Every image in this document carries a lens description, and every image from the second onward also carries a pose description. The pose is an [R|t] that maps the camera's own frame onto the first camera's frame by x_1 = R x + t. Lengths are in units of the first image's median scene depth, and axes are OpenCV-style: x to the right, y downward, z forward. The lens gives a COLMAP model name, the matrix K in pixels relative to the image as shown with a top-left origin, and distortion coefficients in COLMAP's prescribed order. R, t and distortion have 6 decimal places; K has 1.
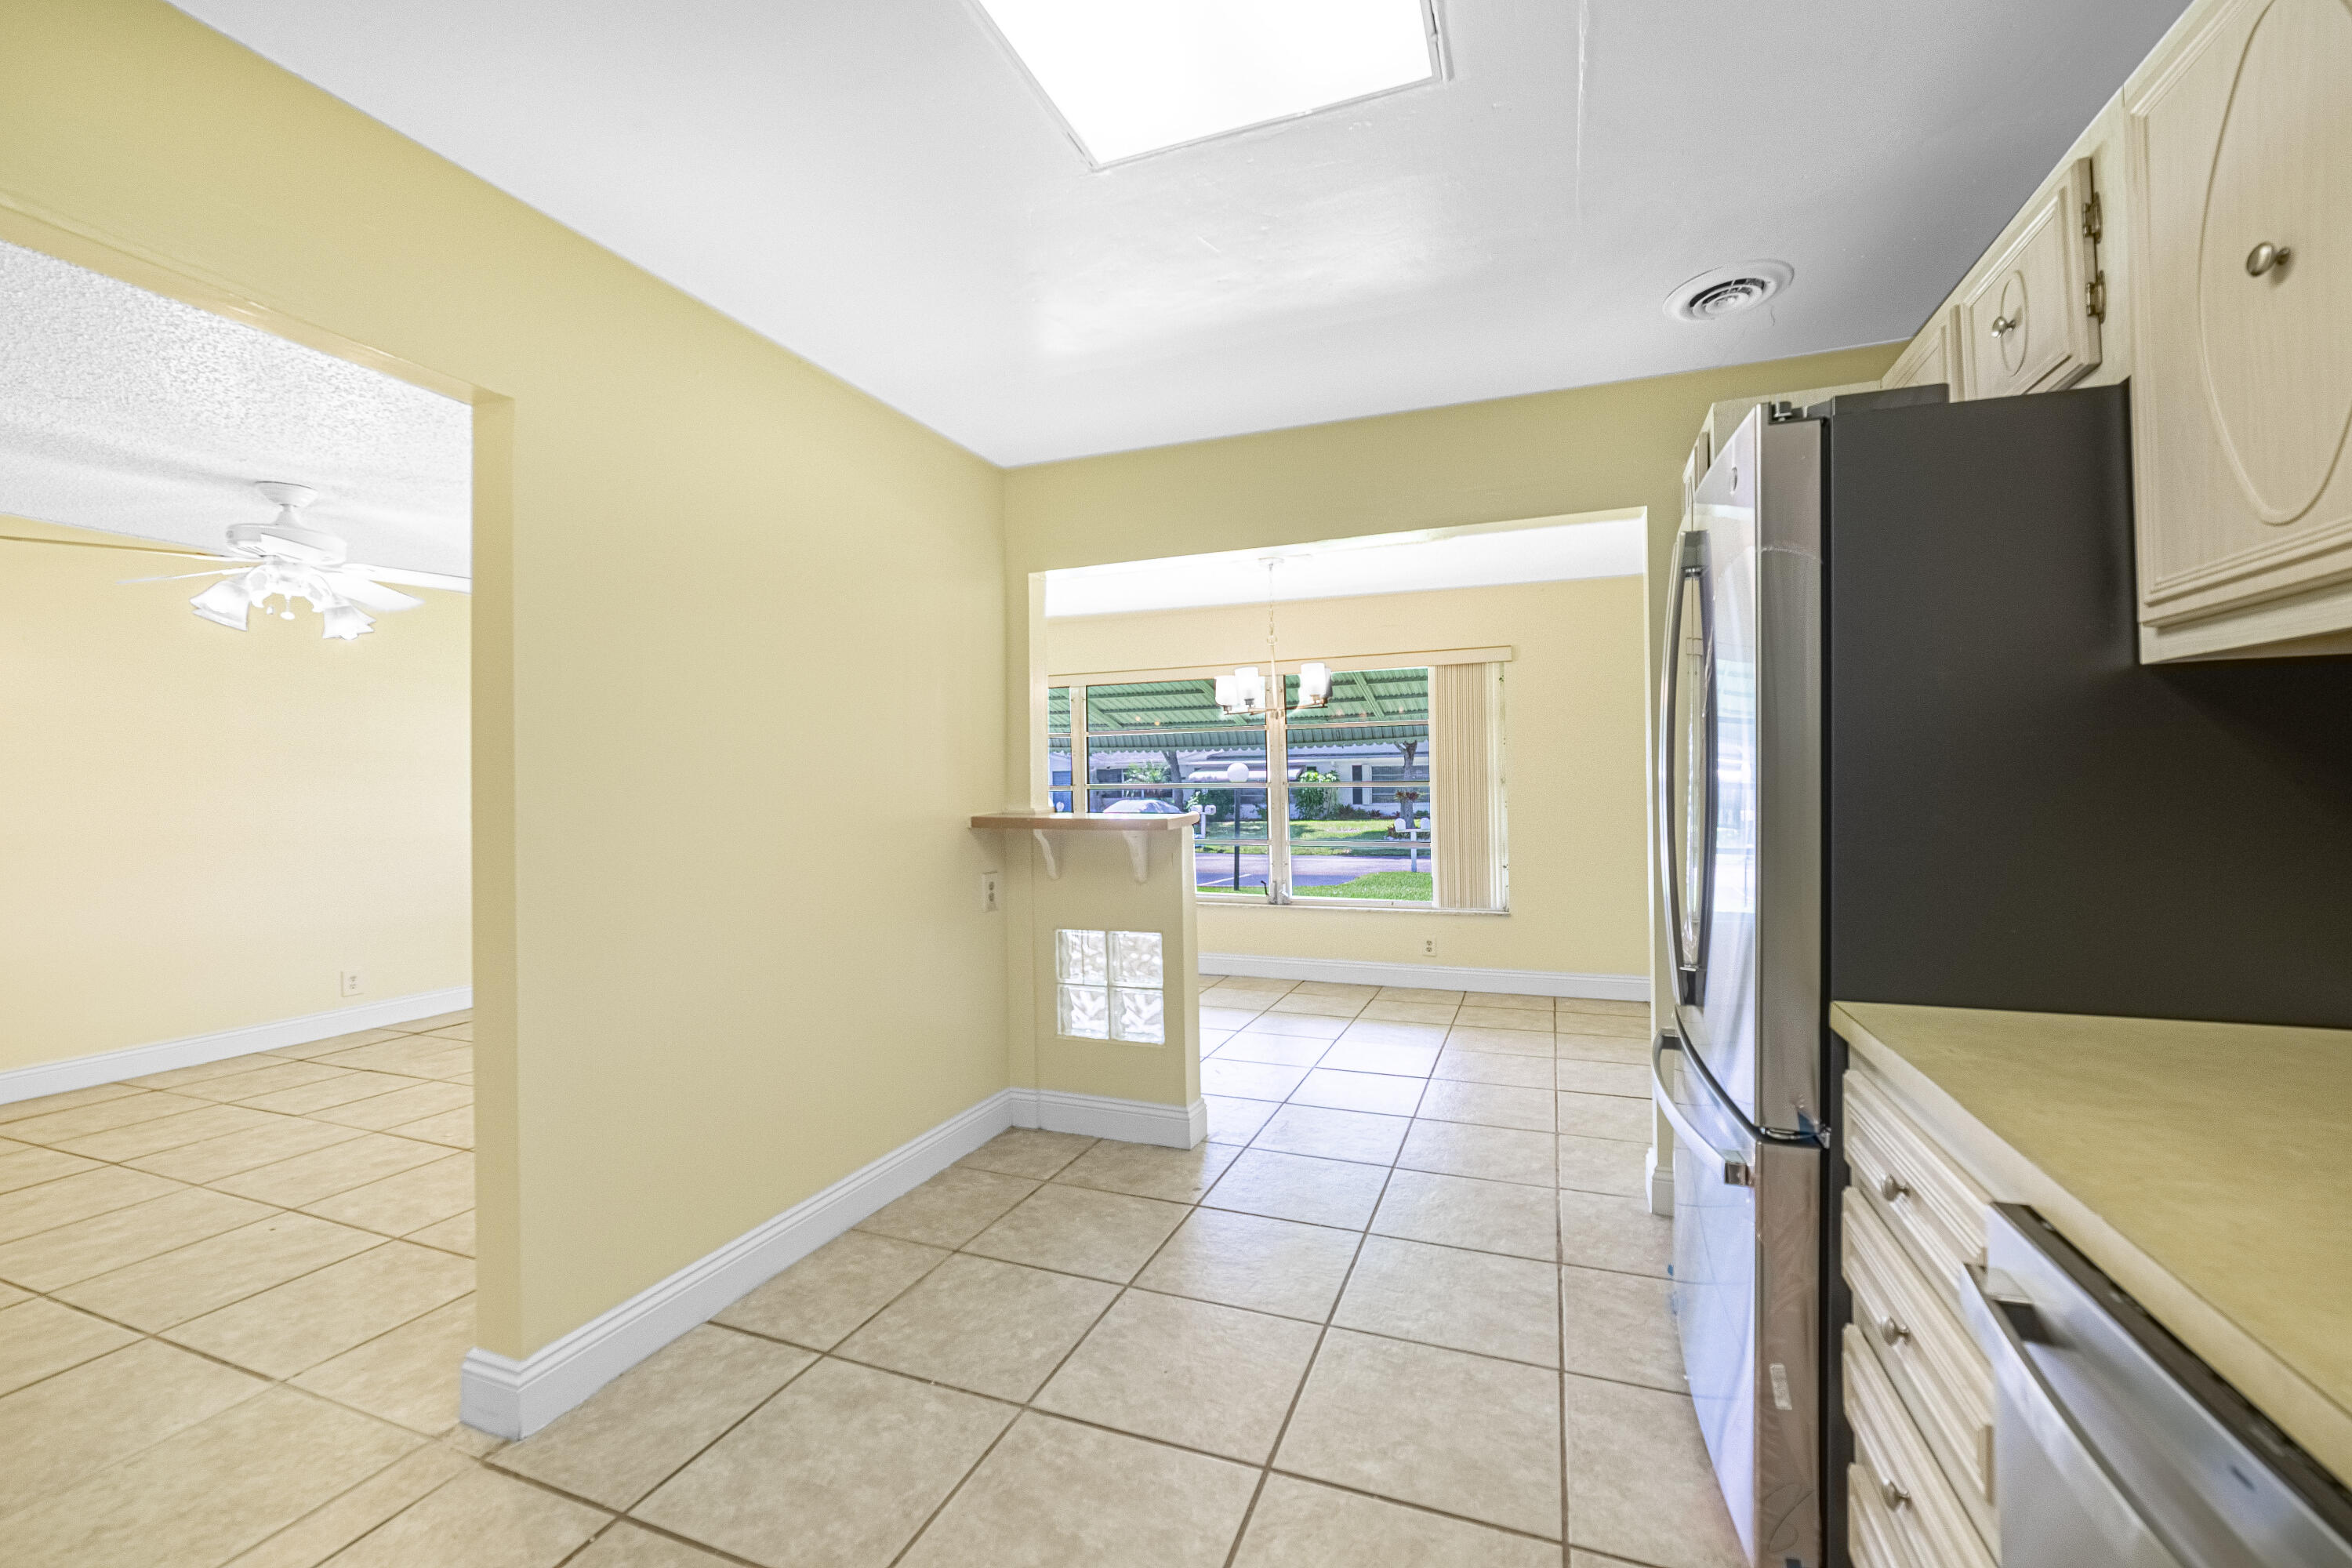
lens RADIAL K [[914.8, 0, 1182.4], [0, 914.8, 752.3], [0, 0, 1]] dist [-0.009763, 0.003142]
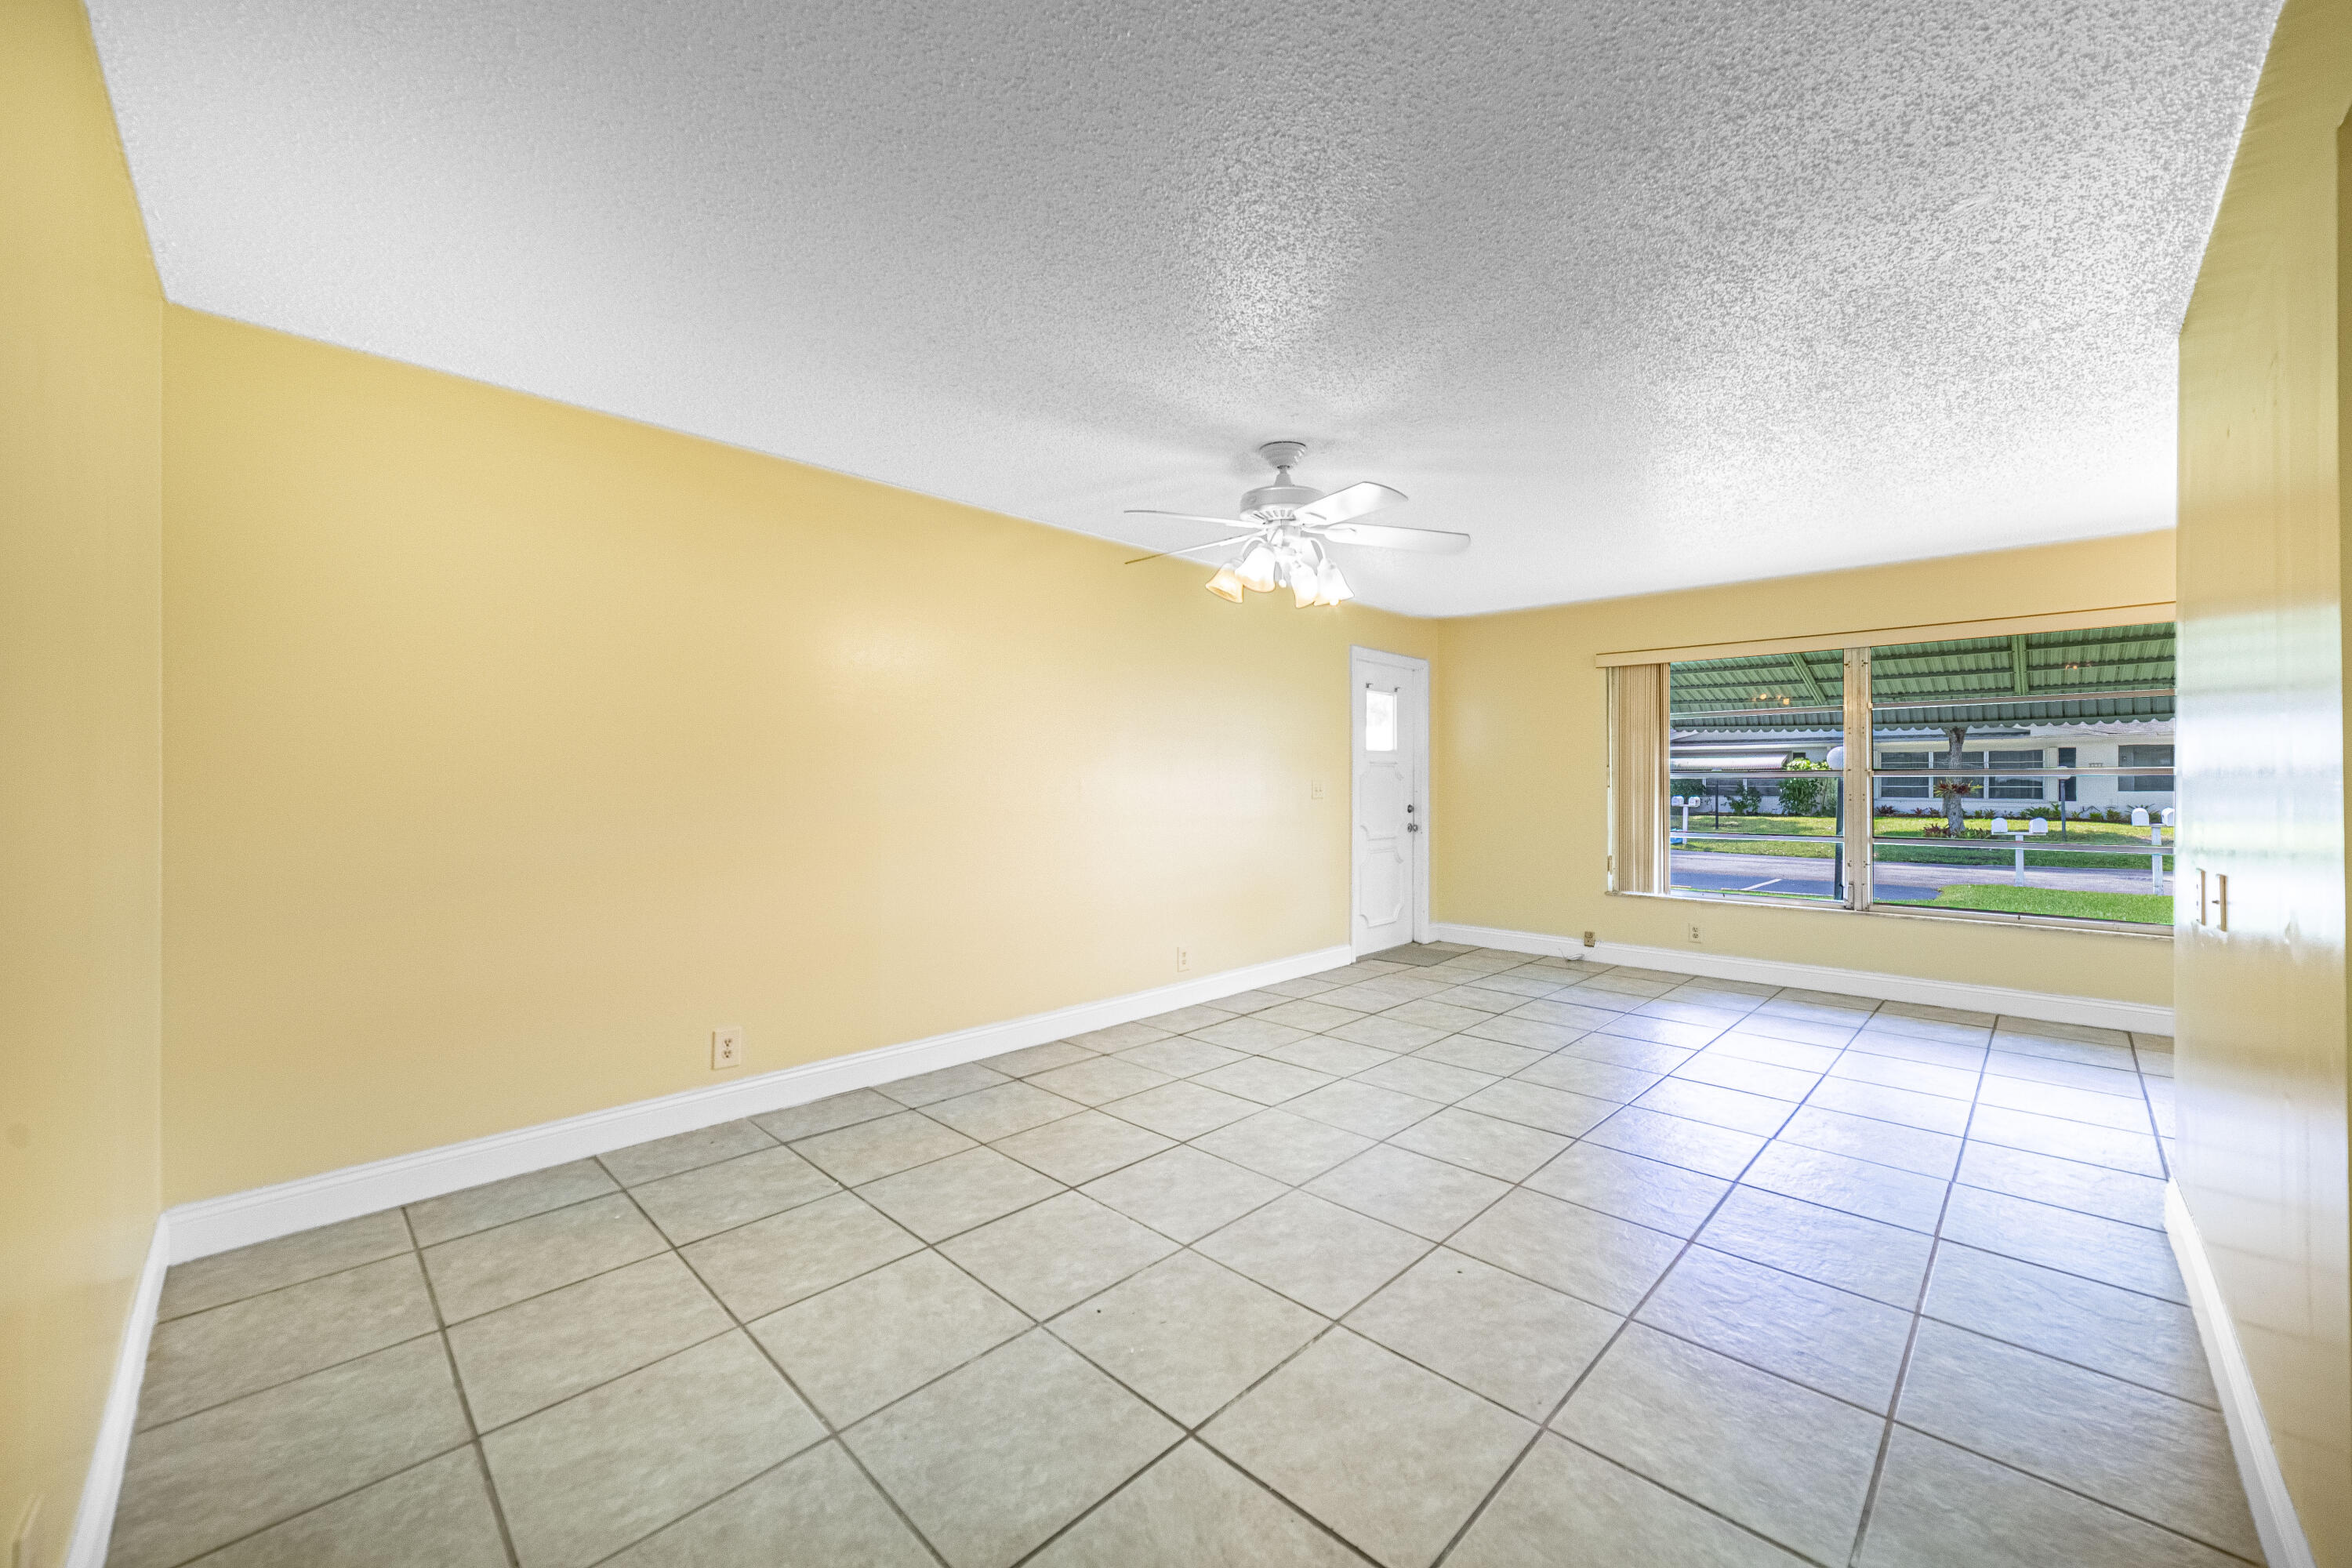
lens RADIAL K [[914.8, 0, 1195.9], [0, 914.8, 790.4], [0, 0, 1]] dist [-0.009763, 0.003142]
pose [[0.916052, 0.008050, -0.400979, -0.333774], [0.013188, 0.998653, 0.050178, 0.004952], [0.400843, -0.051254, 0.914712, 0.043423]]
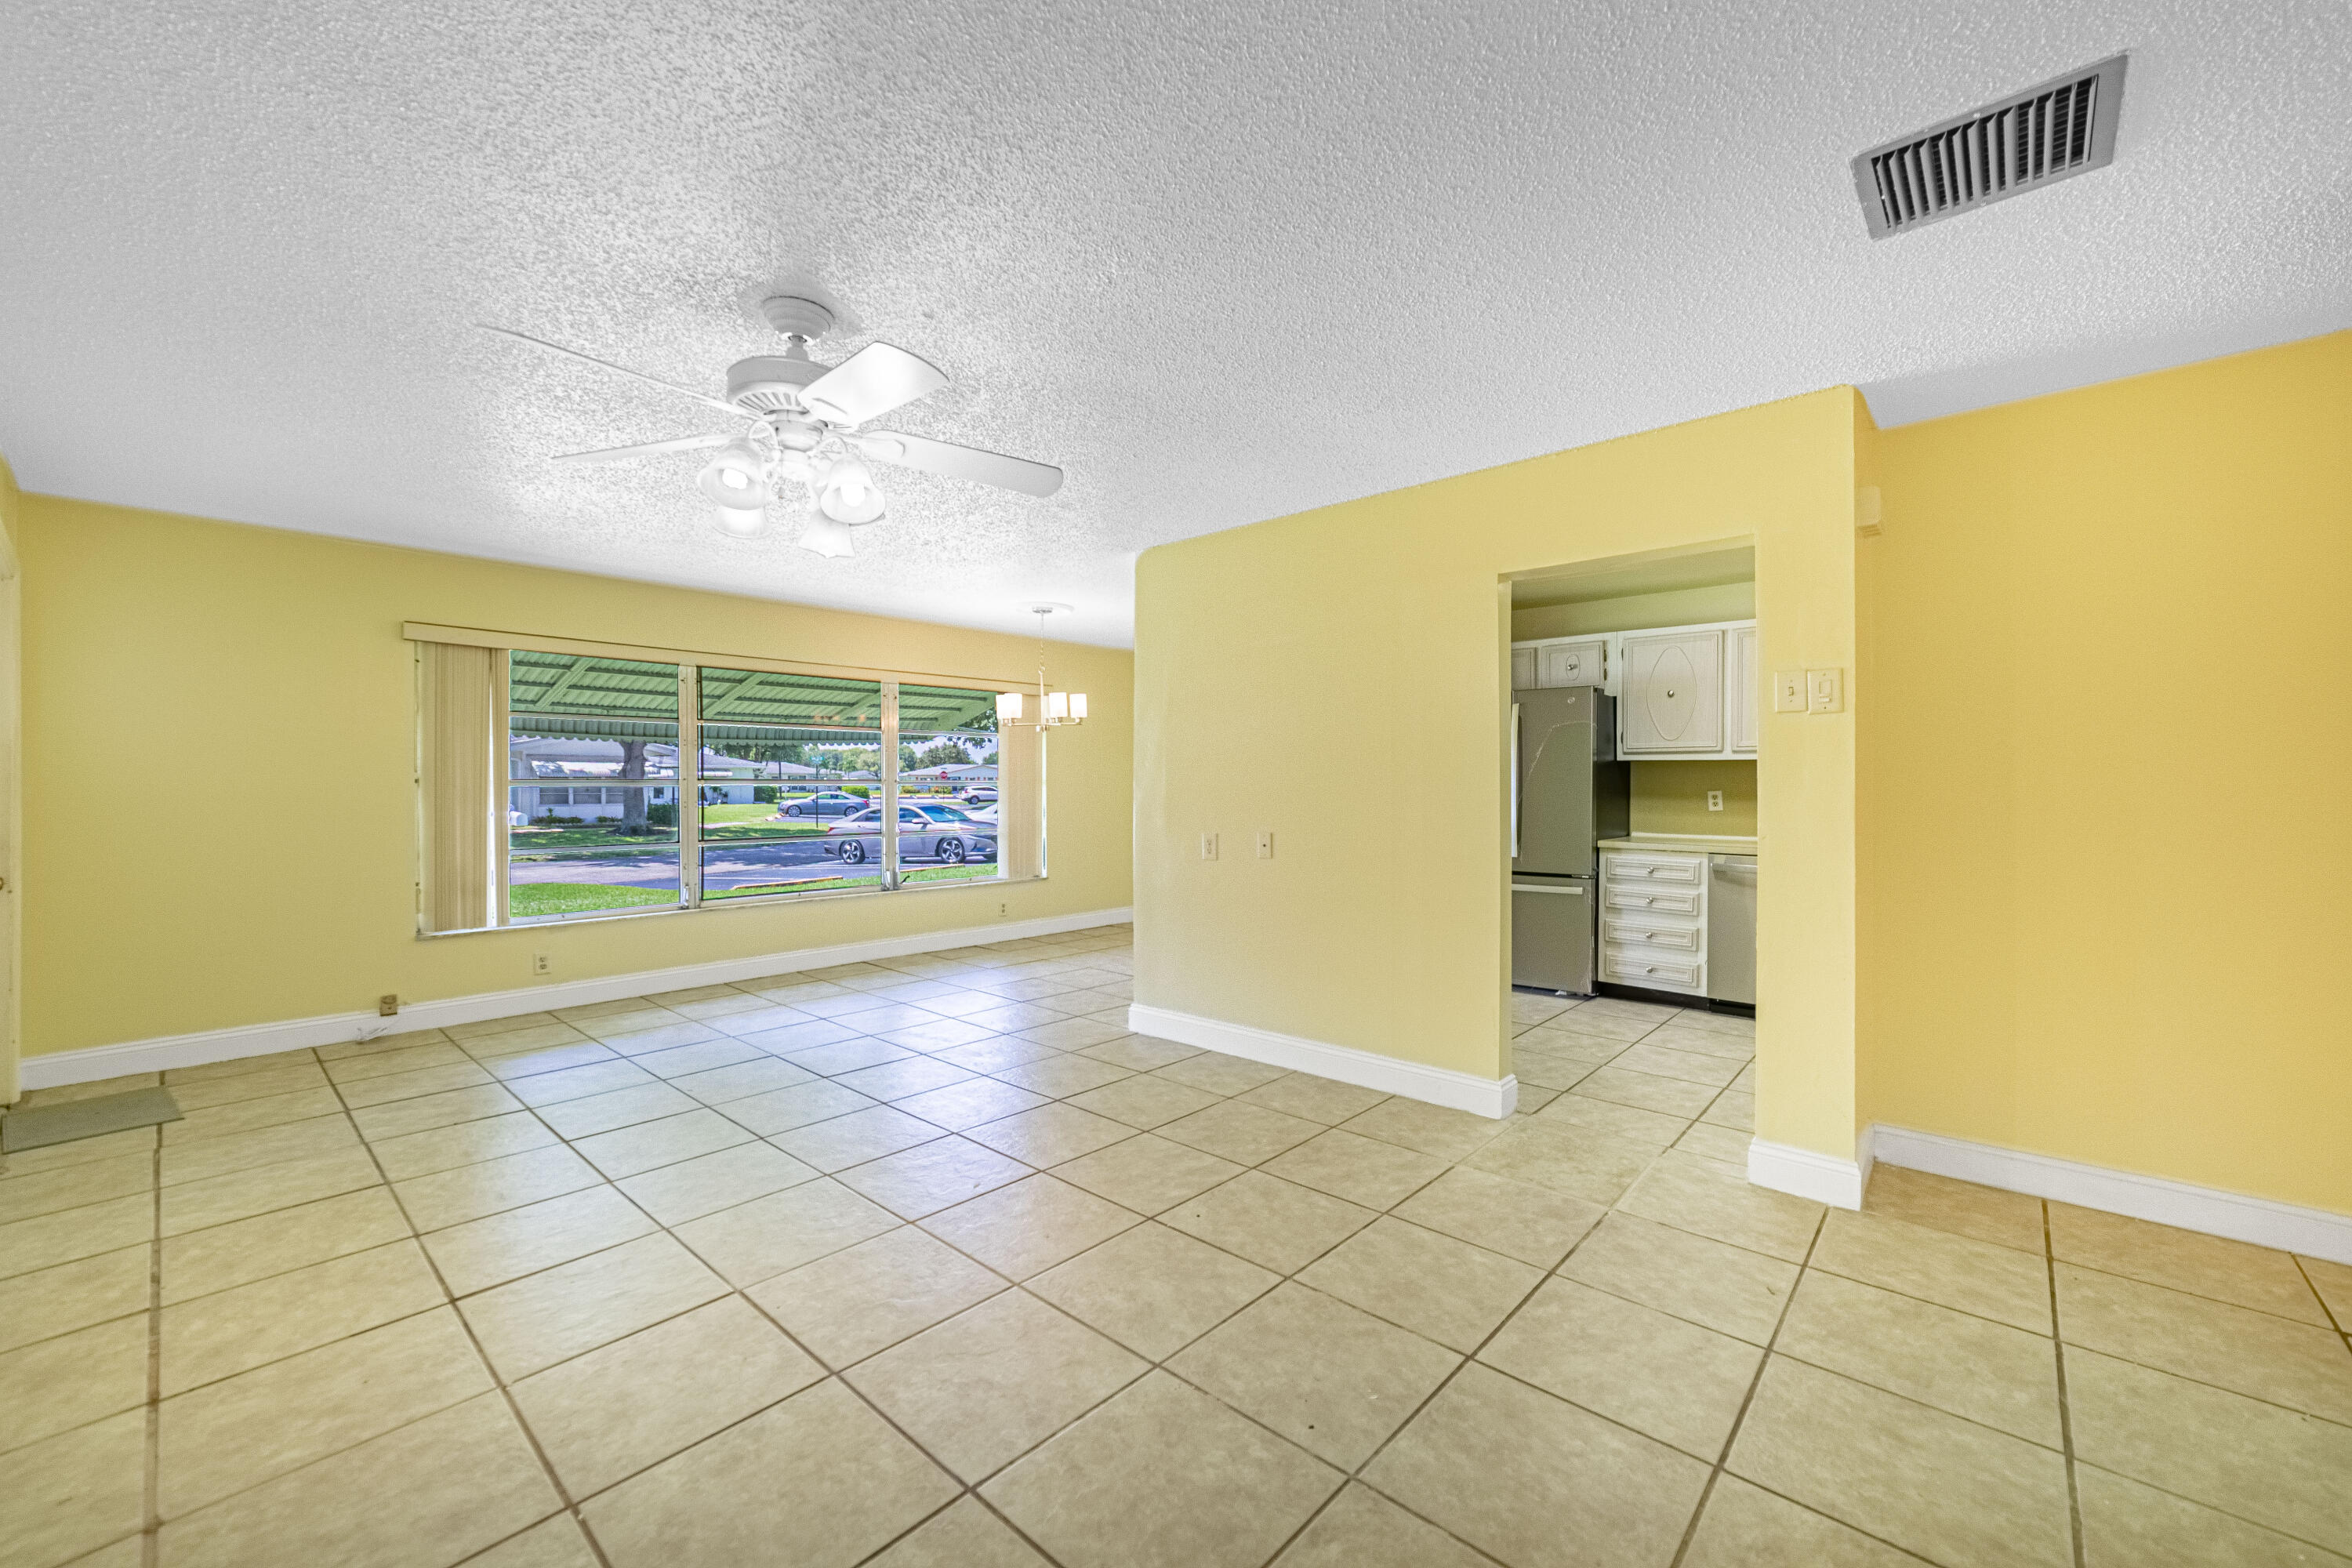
lens RADIAL K [[914.8, 0, 1180.4], [0, 914.8, 784.9], [0, 0, 1]] dist [-0.009763, 0.003142]
pose [[0.373665, 0.006015, 0.927544, -0.737036], [-0.039034, 0.999195, 0.009246, 0.014218], [-0.926742, -0.039661, 0.373599, 0.247942]]
